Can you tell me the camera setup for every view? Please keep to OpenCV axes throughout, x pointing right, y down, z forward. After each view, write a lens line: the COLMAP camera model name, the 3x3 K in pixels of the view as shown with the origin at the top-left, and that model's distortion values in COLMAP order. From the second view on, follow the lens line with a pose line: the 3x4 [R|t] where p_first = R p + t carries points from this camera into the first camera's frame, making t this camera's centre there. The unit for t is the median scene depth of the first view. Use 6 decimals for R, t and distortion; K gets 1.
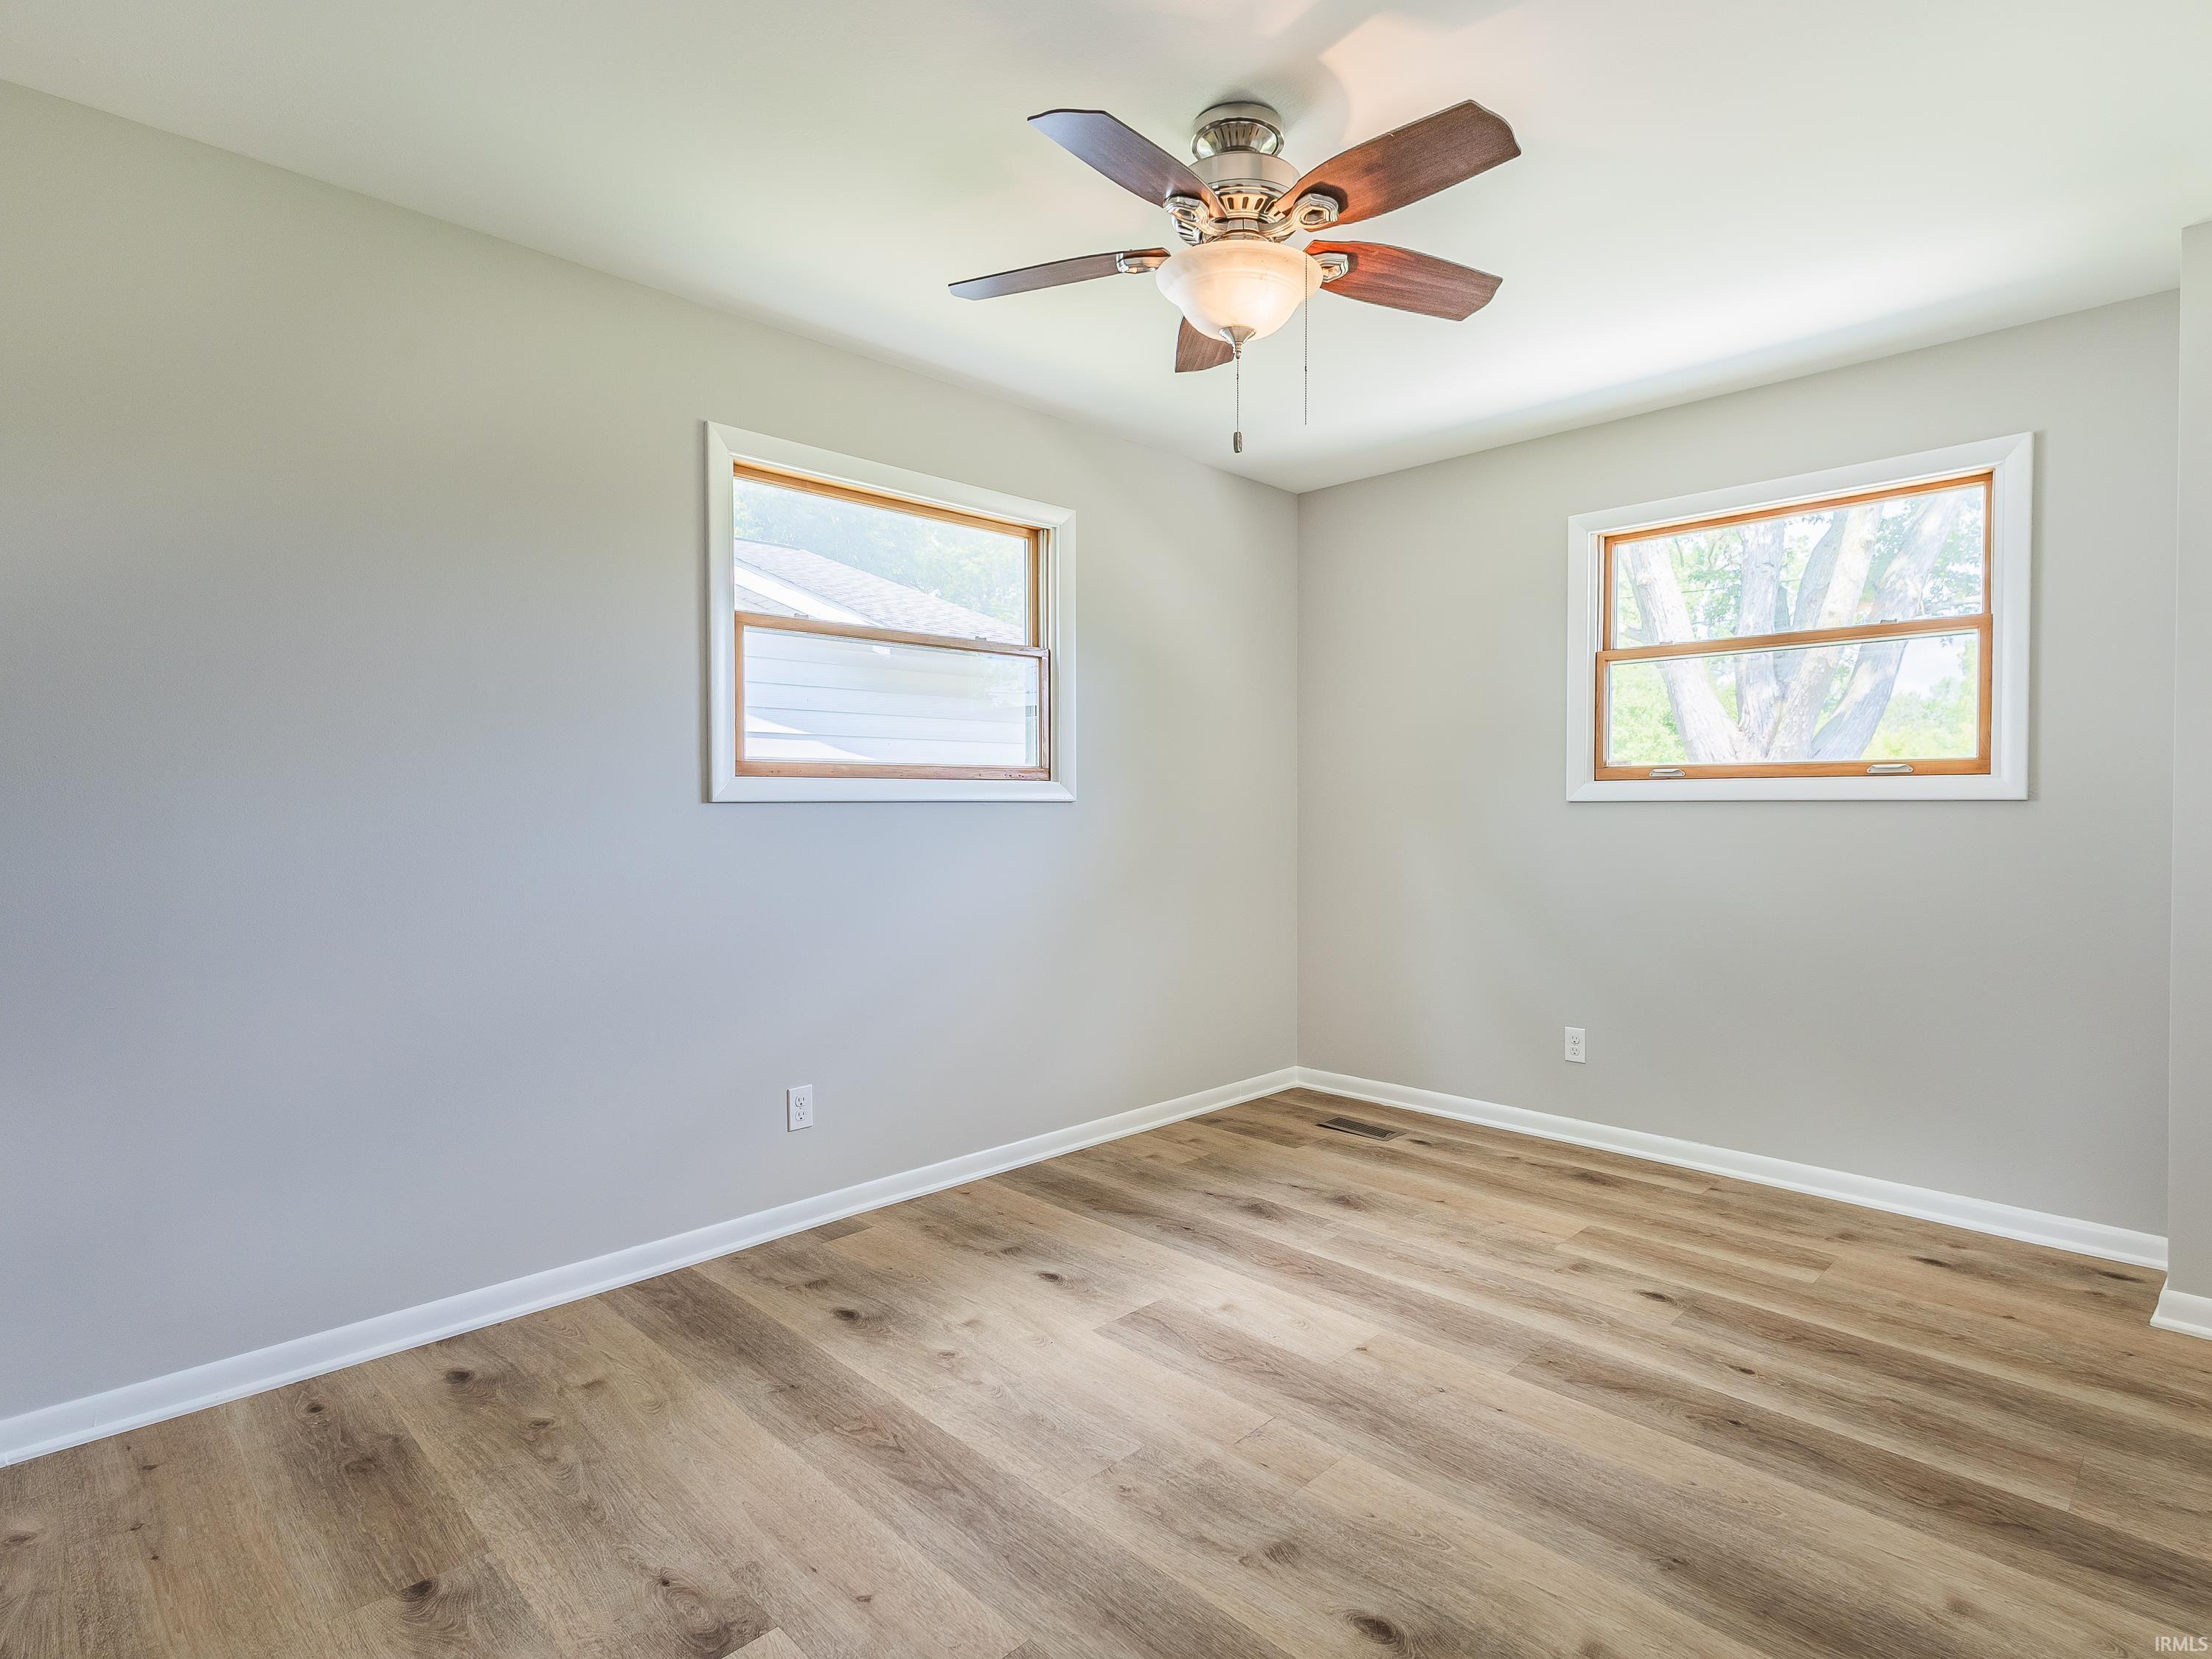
lens RADIAL K [[1037.4, 0, 1106.0], [0, 1037.4, 829.5], [0, 0, 1]] dist [0.001937, -0.000160]
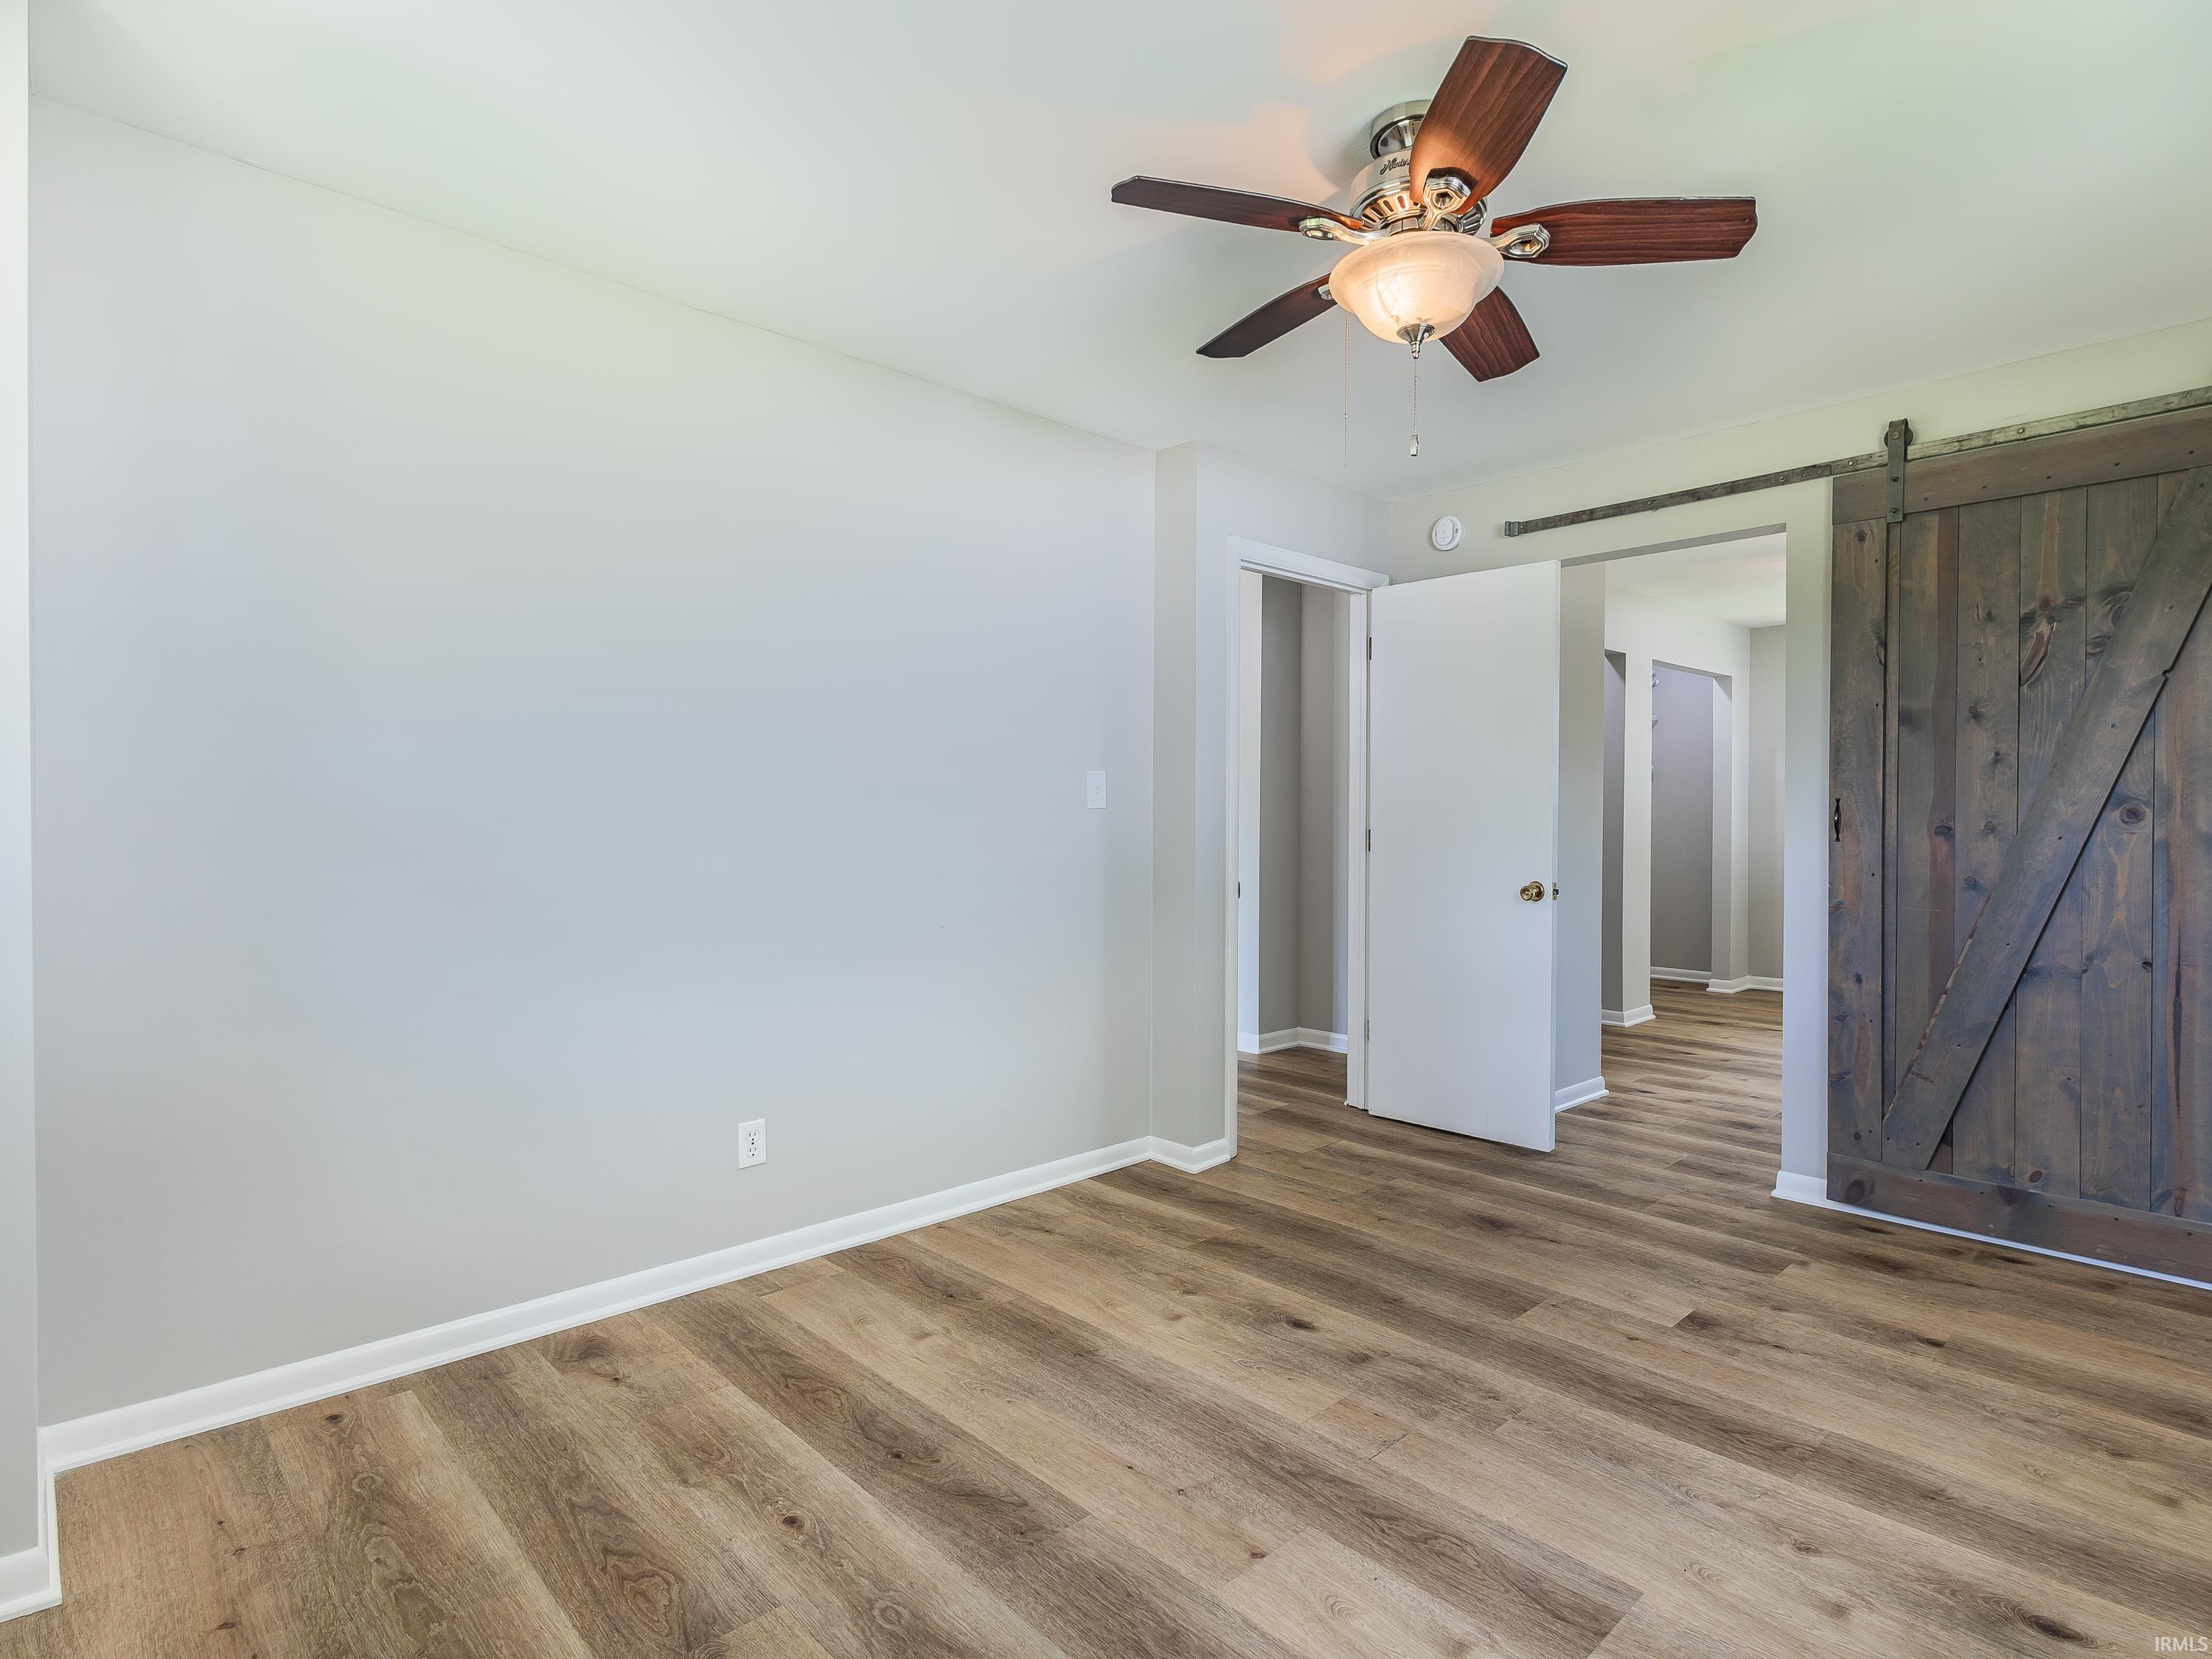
lens RADIAL K [[1029.4, 0, 1104.5], [0, 1029.4, 818.6], [0, 0, 1]] dist [-0.000349, -0.000022]
pose [[-0.998018, -0.001289, 0.062917, 0.356767], [0.000818, 0.999440, 0.033445, -0.067577], [-0.062925, 0.033430, -0.997458, 1.989239]]
